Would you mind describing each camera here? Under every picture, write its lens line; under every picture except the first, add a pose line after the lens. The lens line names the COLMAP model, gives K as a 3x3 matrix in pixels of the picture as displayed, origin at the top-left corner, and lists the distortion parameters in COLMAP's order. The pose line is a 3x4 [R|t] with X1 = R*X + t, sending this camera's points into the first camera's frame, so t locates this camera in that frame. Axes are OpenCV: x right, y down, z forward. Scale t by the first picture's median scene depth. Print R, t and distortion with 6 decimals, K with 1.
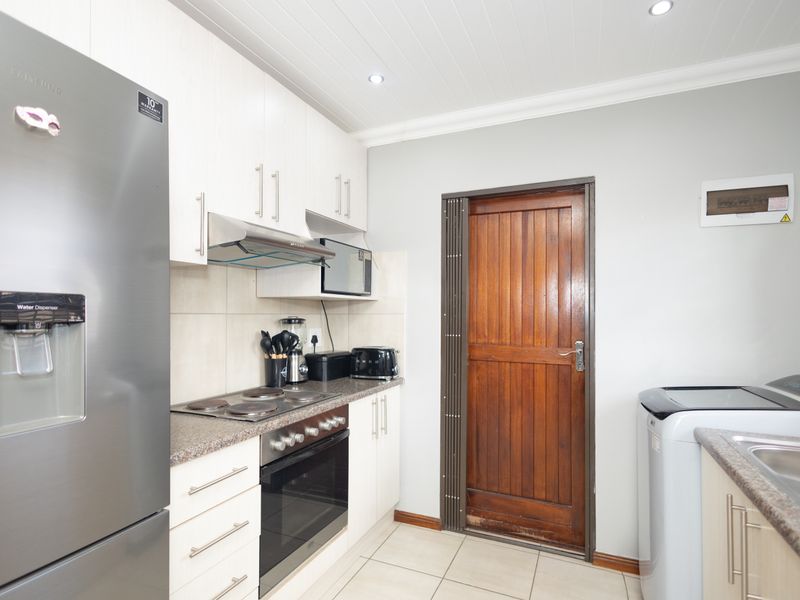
lens RADIAL K [[412.3, 0, 392.1], [0, 412.3, 305.9], [0, 0, 1]] dist [0.022652, -0.001787]
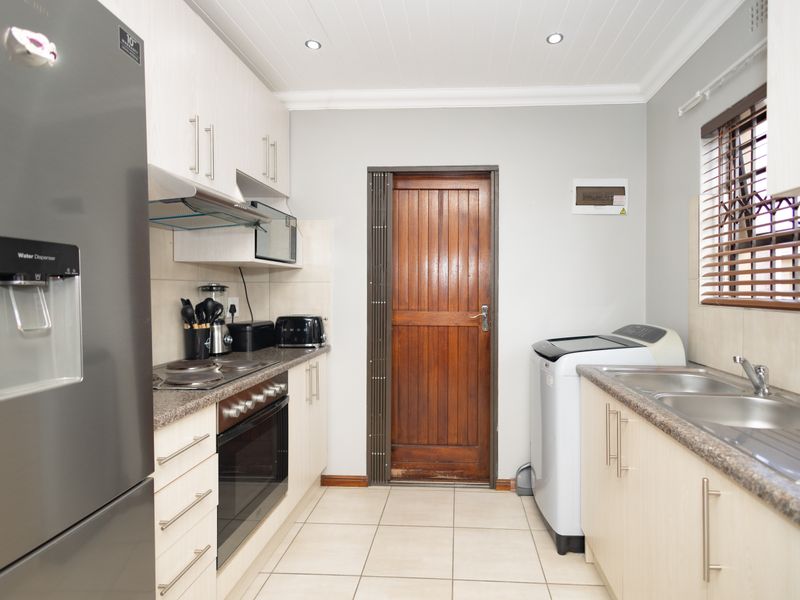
lens RADIAL K [[412.3, 0, 434.4], [0, 412.3, 286.0], [0, 0, 1]] dist [0.022652, -0.001787]
pose [[0.935128, -0.002131, 0.354304, -0.099874], [-0.003693, 0.999869, 0.015761, 0.013323], [-0.354291, -0.016047, 0.934997, -0.039973]]
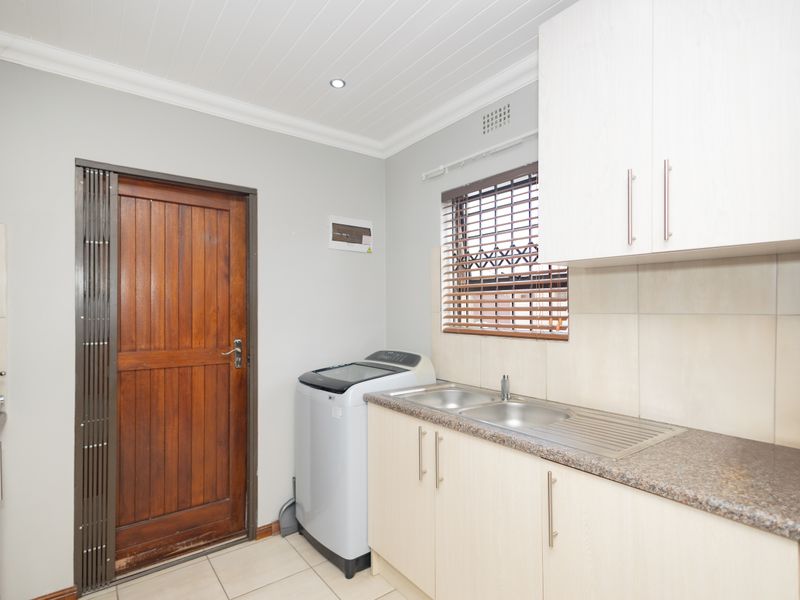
lens RADIAL K [[412.3, 0, 408.0], [0, 412.3, 304.4], [0, 0, 1]] dist [0.022652, -0.001787]
pose [[0.512381, 0.005102, 0.858743, -0.249159], [-0.011552, 0.999933, 0.000952, -0.011260], [-0.858681, -0.010409, 0.512405, 0.089129]]
